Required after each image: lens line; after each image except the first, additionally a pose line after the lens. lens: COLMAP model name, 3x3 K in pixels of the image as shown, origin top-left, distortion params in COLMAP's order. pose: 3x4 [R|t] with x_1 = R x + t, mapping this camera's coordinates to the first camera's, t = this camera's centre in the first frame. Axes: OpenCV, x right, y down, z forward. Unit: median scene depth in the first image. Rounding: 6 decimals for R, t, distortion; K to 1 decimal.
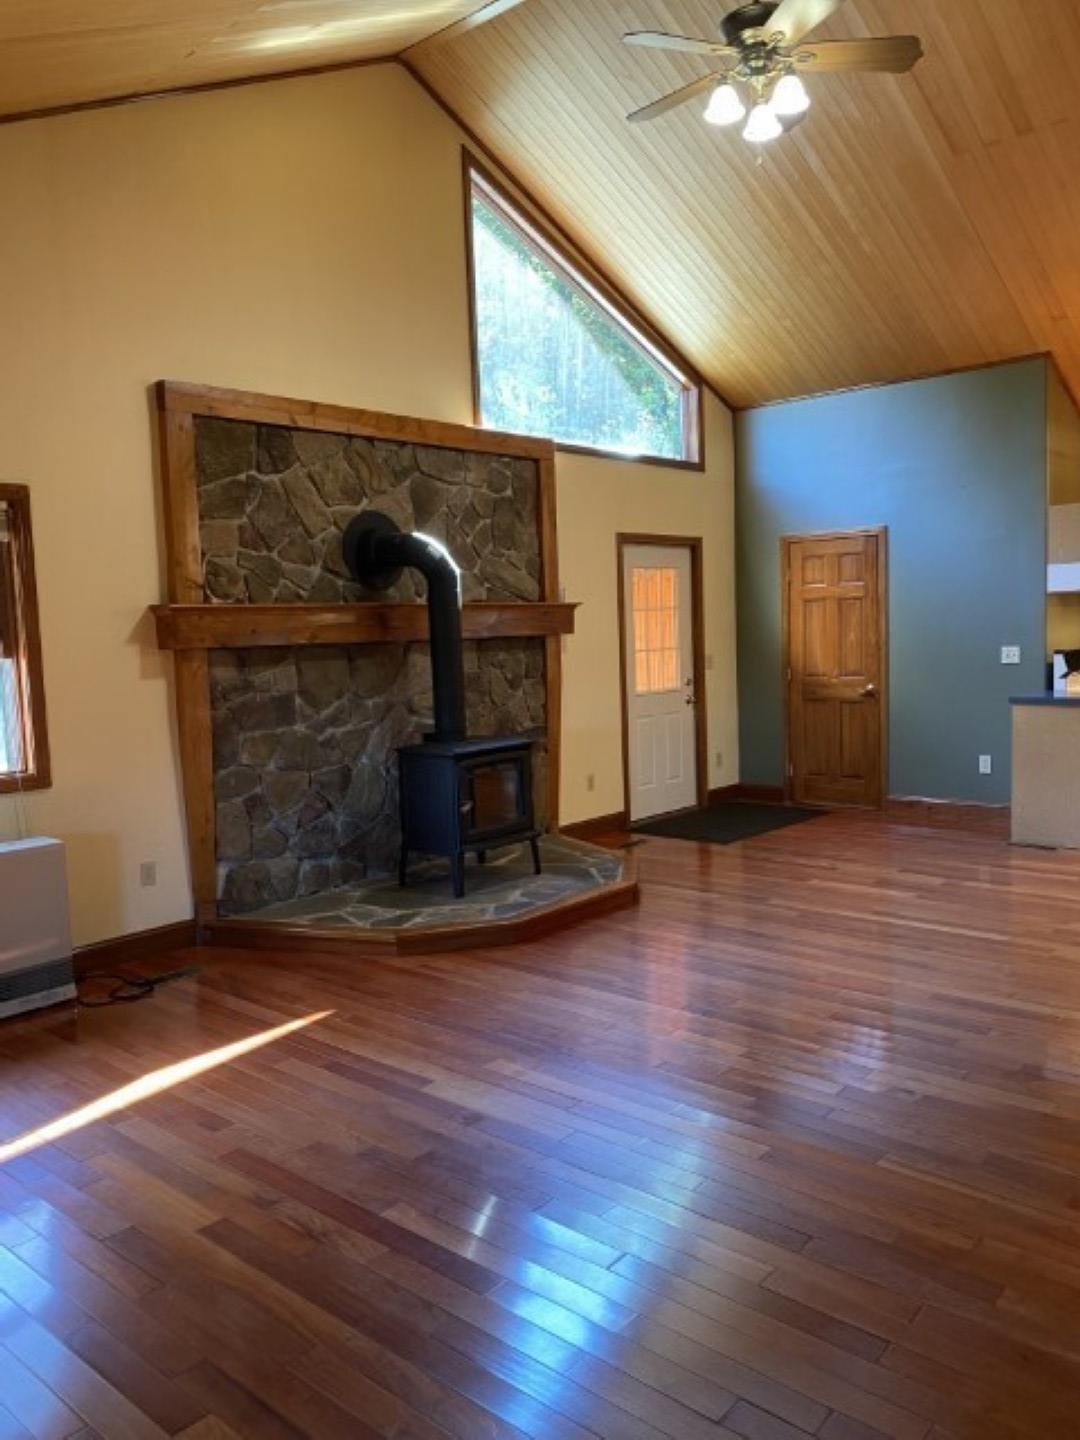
lens RADIAL K [[1098.7, 0, 545.1], [0, 1098.7, 723.3], [0, 0, 1]] dist [0.009541, -0.002169]
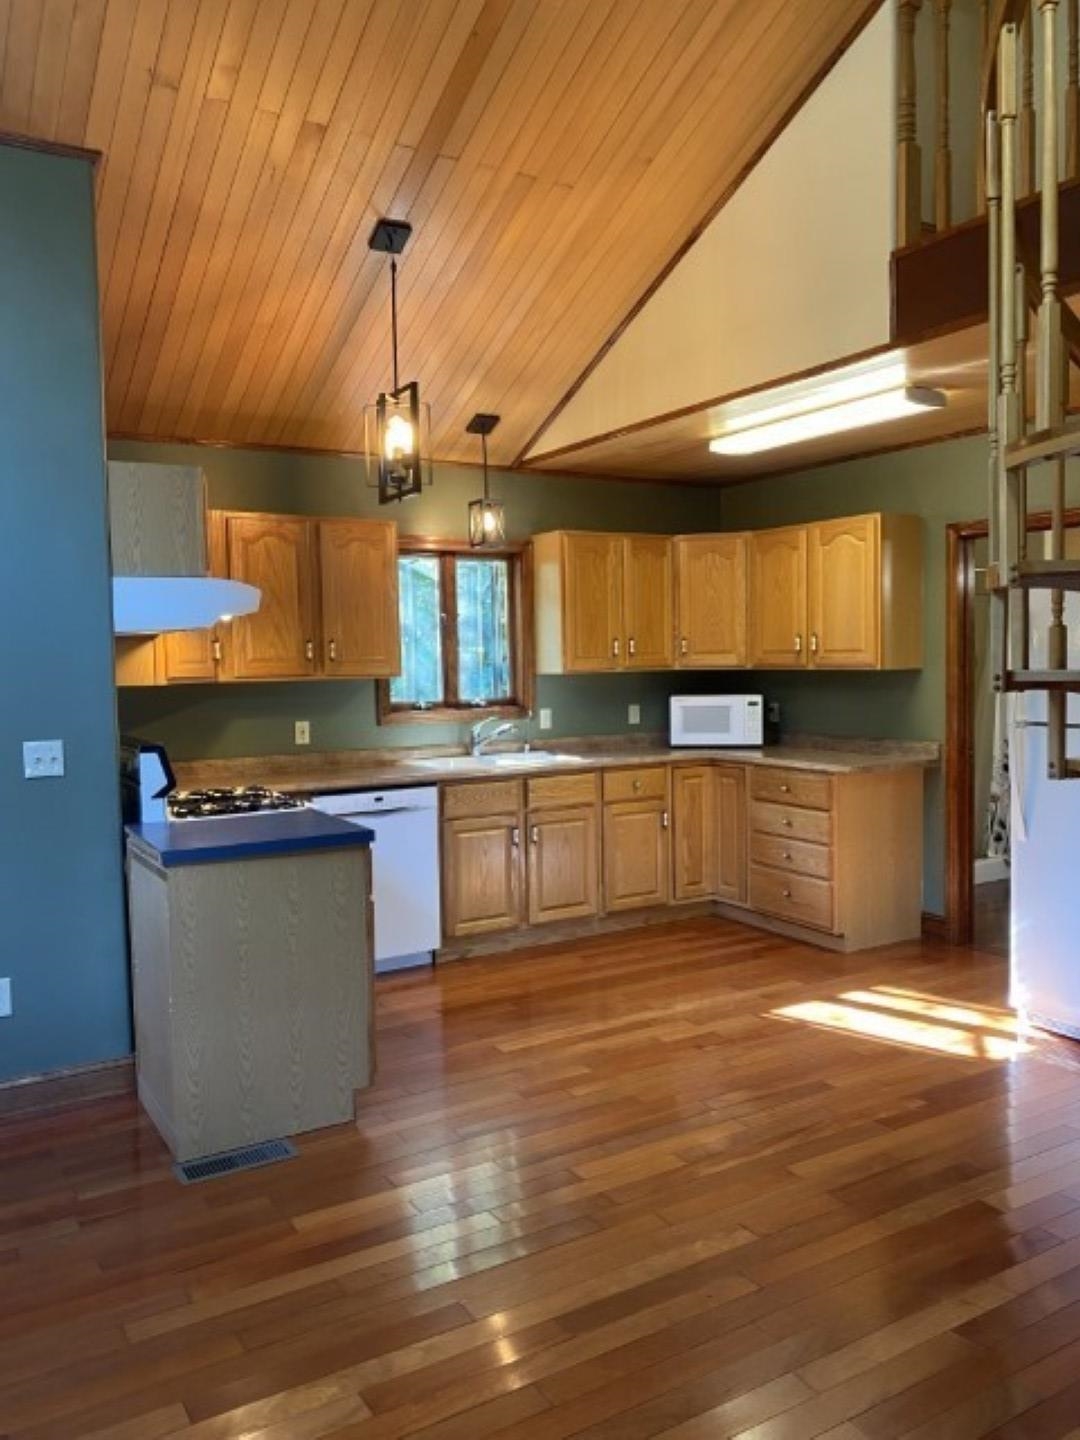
lens RADIAL K [[1098.7, 0, 545.1], [0, 1098.7, 723.3], [0, 0, 1]] dist [0.009541, -0.002169]
pose [[0.299225, -0.026204, 0.953823, 0.029440], [0.093673, 0.995601, -0.002035, -0.054083], [-0.949574, 0.089957, 0.300363, 0.627939]]
